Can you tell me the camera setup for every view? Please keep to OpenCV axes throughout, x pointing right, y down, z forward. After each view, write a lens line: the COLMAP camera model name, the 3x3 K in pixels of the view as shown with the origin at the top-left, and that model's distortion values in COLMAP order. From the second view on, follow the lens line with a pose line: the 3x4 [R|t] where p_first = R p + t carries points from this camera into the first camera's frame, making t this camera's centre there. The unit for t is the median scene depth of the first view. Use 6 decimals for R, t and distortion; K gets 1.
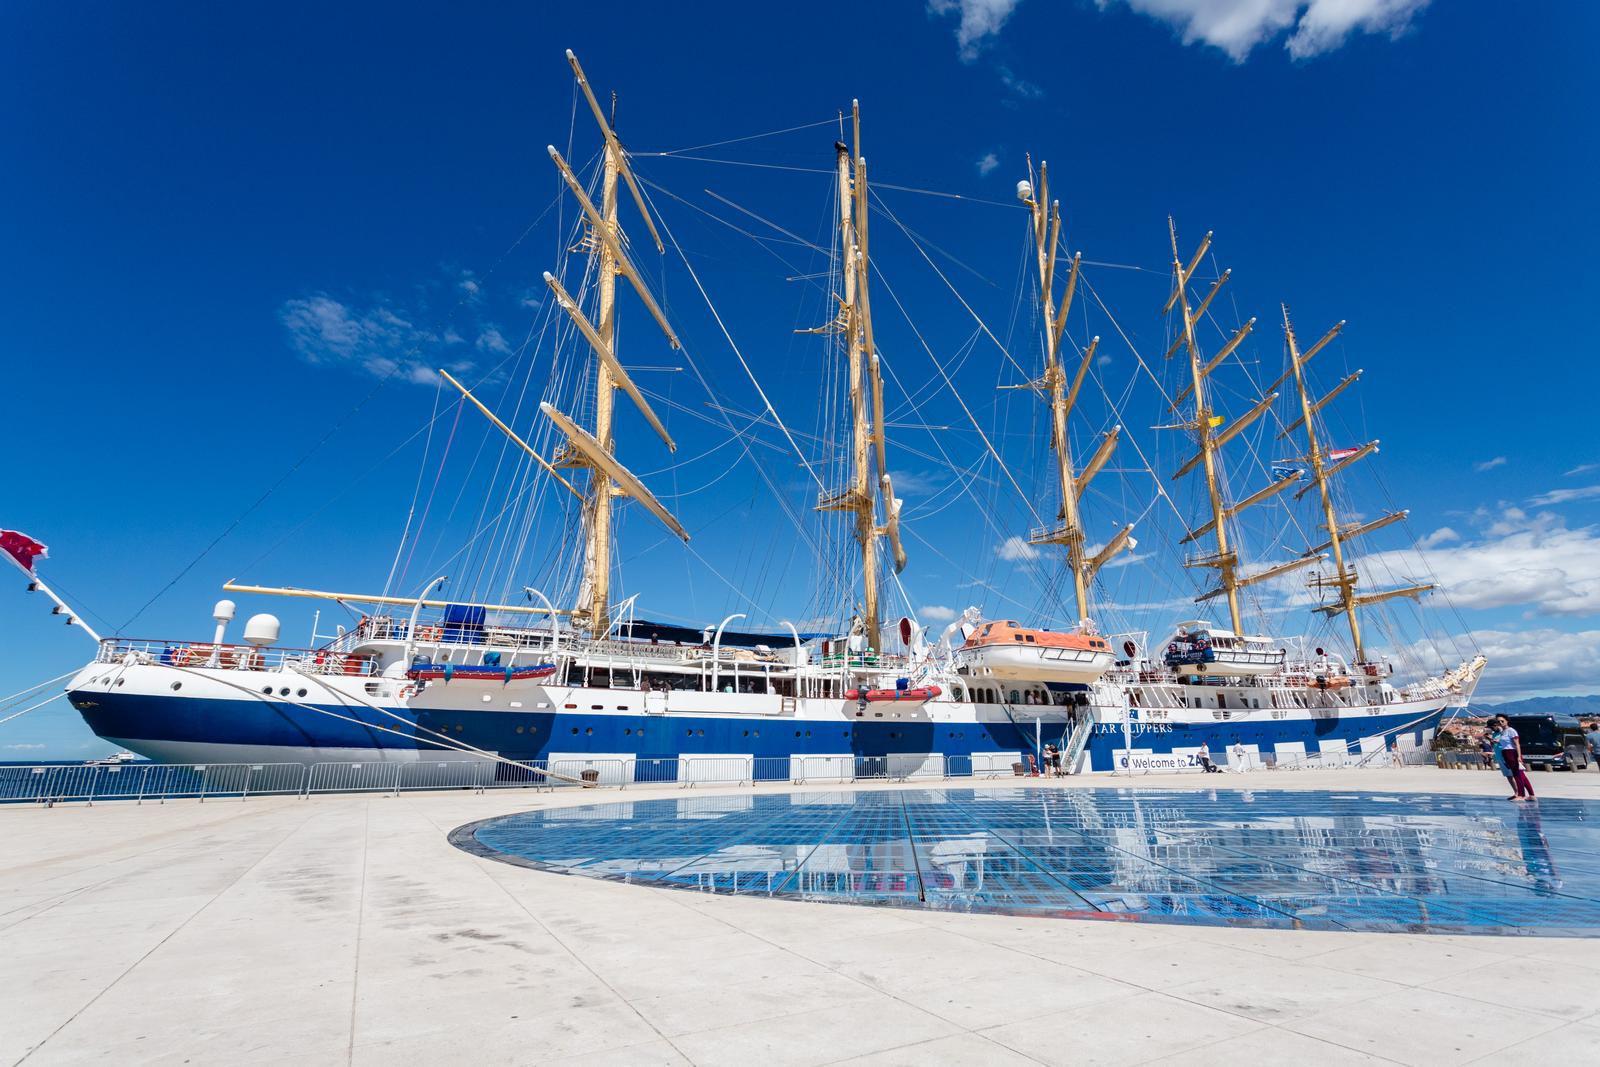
lens RADIAL K [[743.1, 0, 800.0], [0, 743.1, 533.5], [0, 0, 1]] dist [-0.015728, 0.009716]
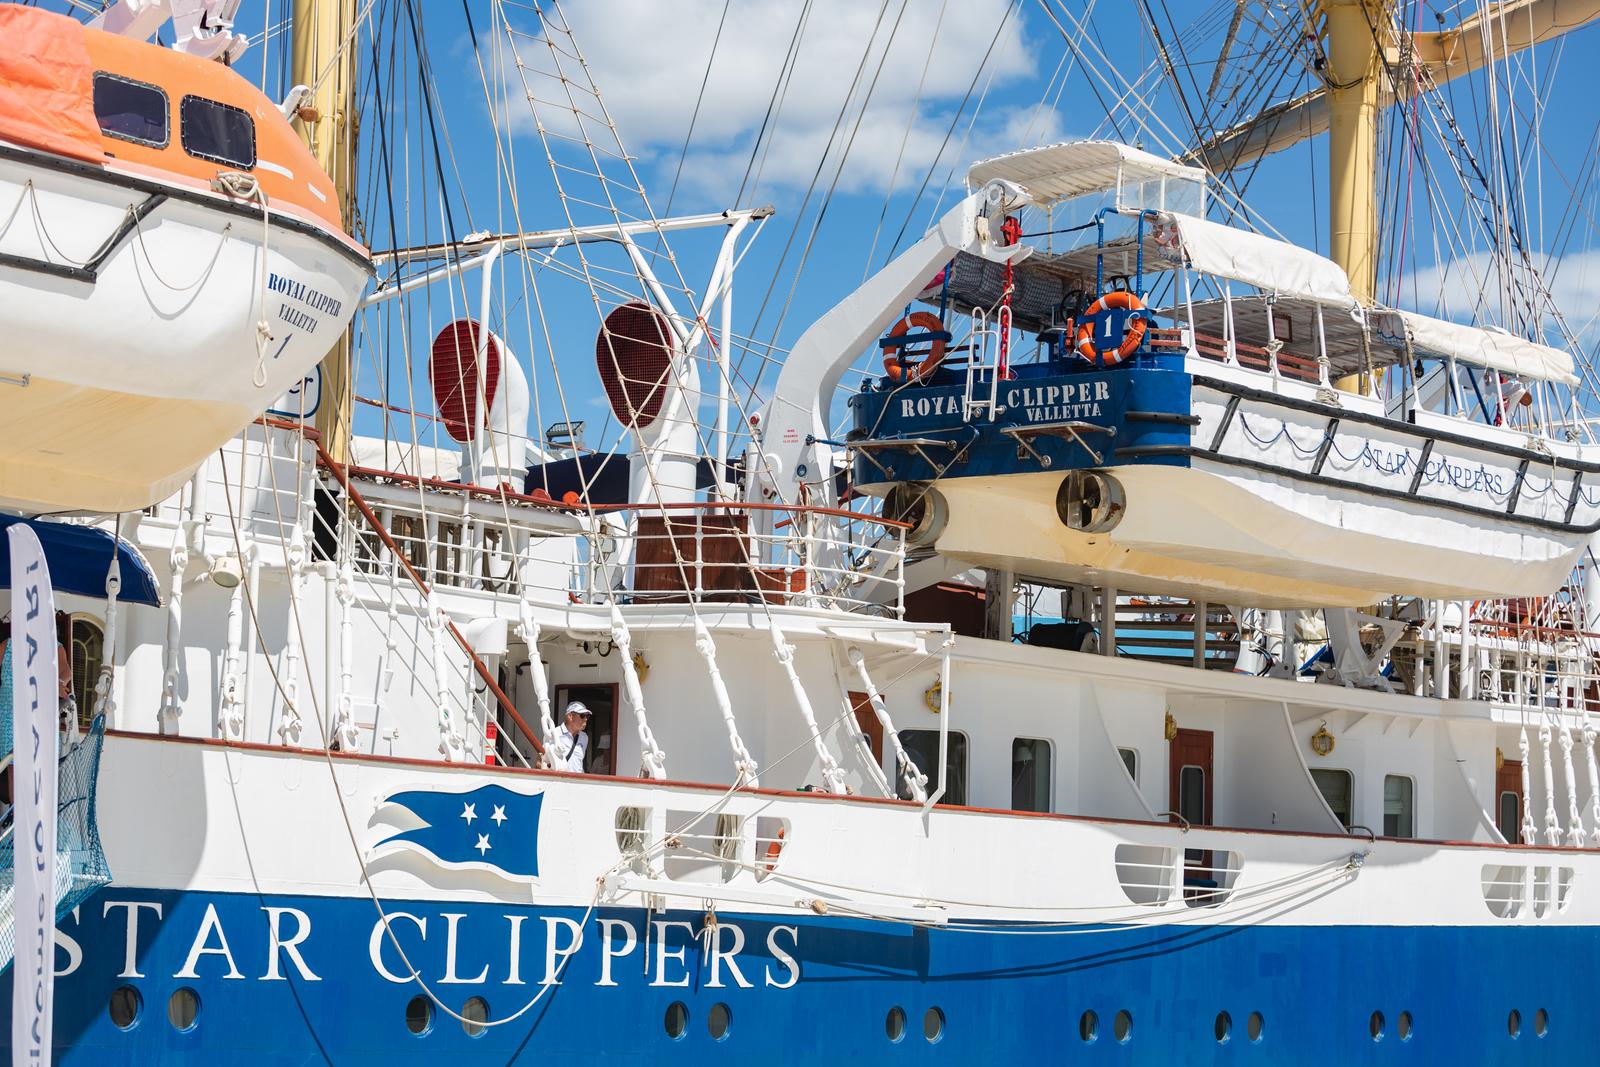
lens RADIAL K [[3900.7, 0, 800.0], [0, 3900.7, 533.5], [0, 0, 1]] dist [-0.113049, -0.077538]
pose [[0.916371, 0.072996, 0.393620, 0.229333], [-0.134438, 0.982248, 0.130825, 0.103386], [-0.377082, -0.172802, 0.909917, 0.401175]]
